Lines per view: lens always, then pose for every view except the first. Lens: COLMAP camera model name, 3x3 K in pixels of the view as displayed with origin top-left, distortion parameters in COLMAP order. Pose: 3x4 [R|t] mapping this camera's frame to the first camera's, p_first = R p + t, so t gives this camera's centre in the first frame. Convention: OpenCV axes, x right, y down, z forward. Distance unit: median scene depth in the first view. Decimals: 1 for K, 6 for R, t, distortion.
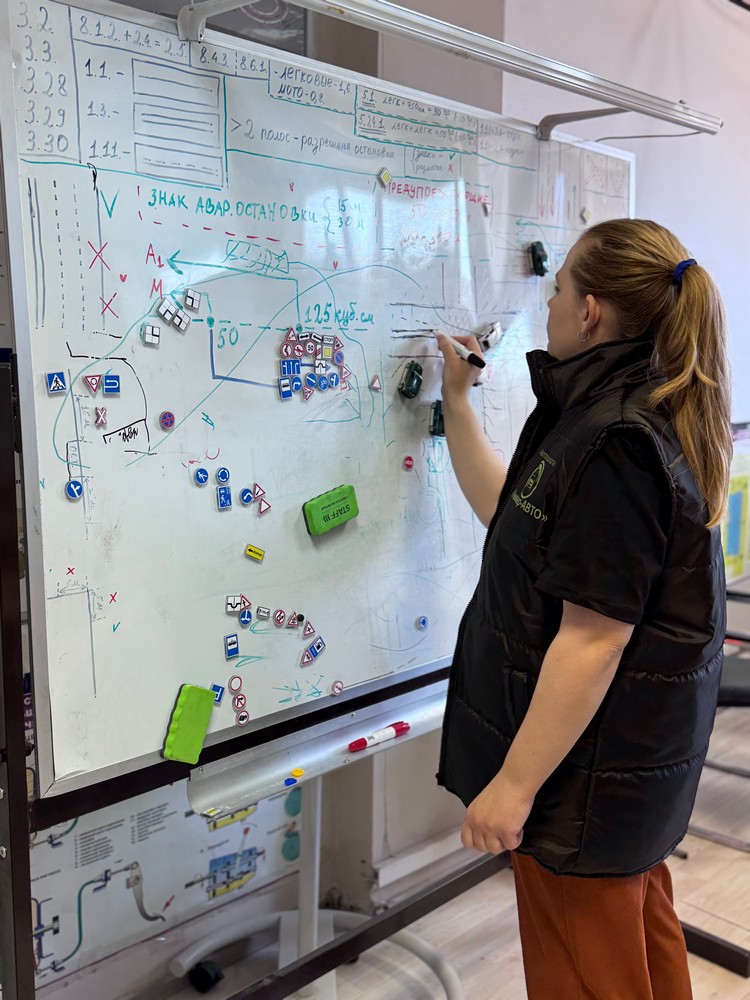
lens RADIAL K [[1003.0, 0, 374.7], [0, 1003.0, 501.1], [0, 0, 1]] dist [0.109099, 0.000000]
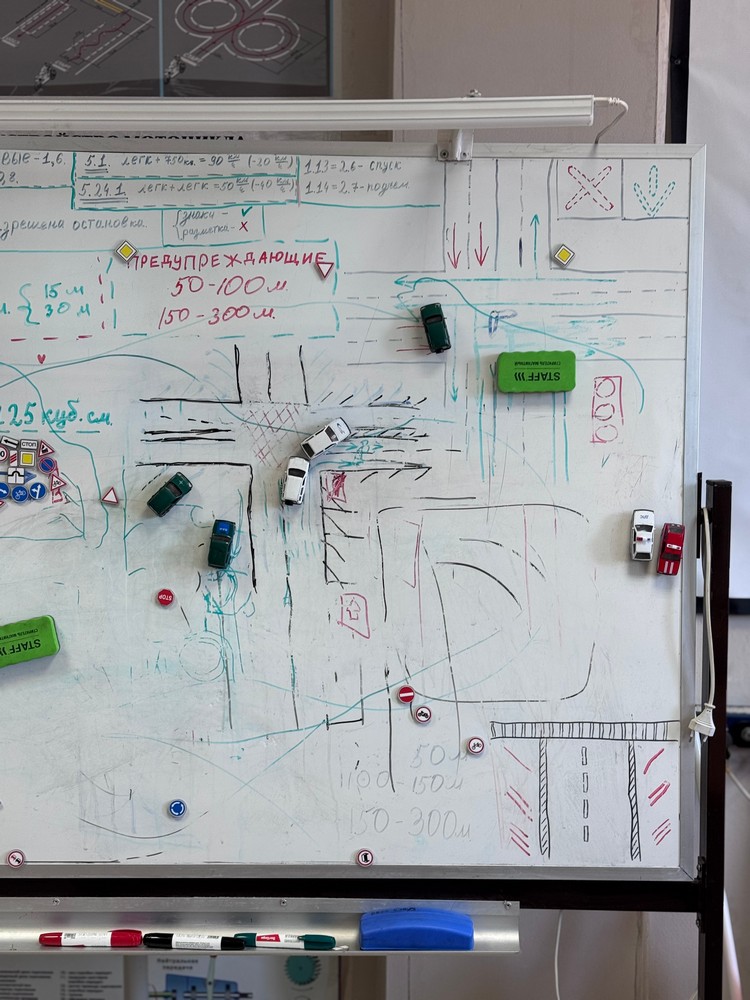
lens RADIAL K [[1411.7, 0, 374.8], [0, 1411.7, 501.2], [0, 0, 1]] dist [0.143098, 0.000000]
pose [[0.682551, 0.052837, -0.728926, 1.012653], [-0.106956, 0.993866, -0.028110, -0.106324], [0.722969, 0.097149, 0.684015, 0.374844]]
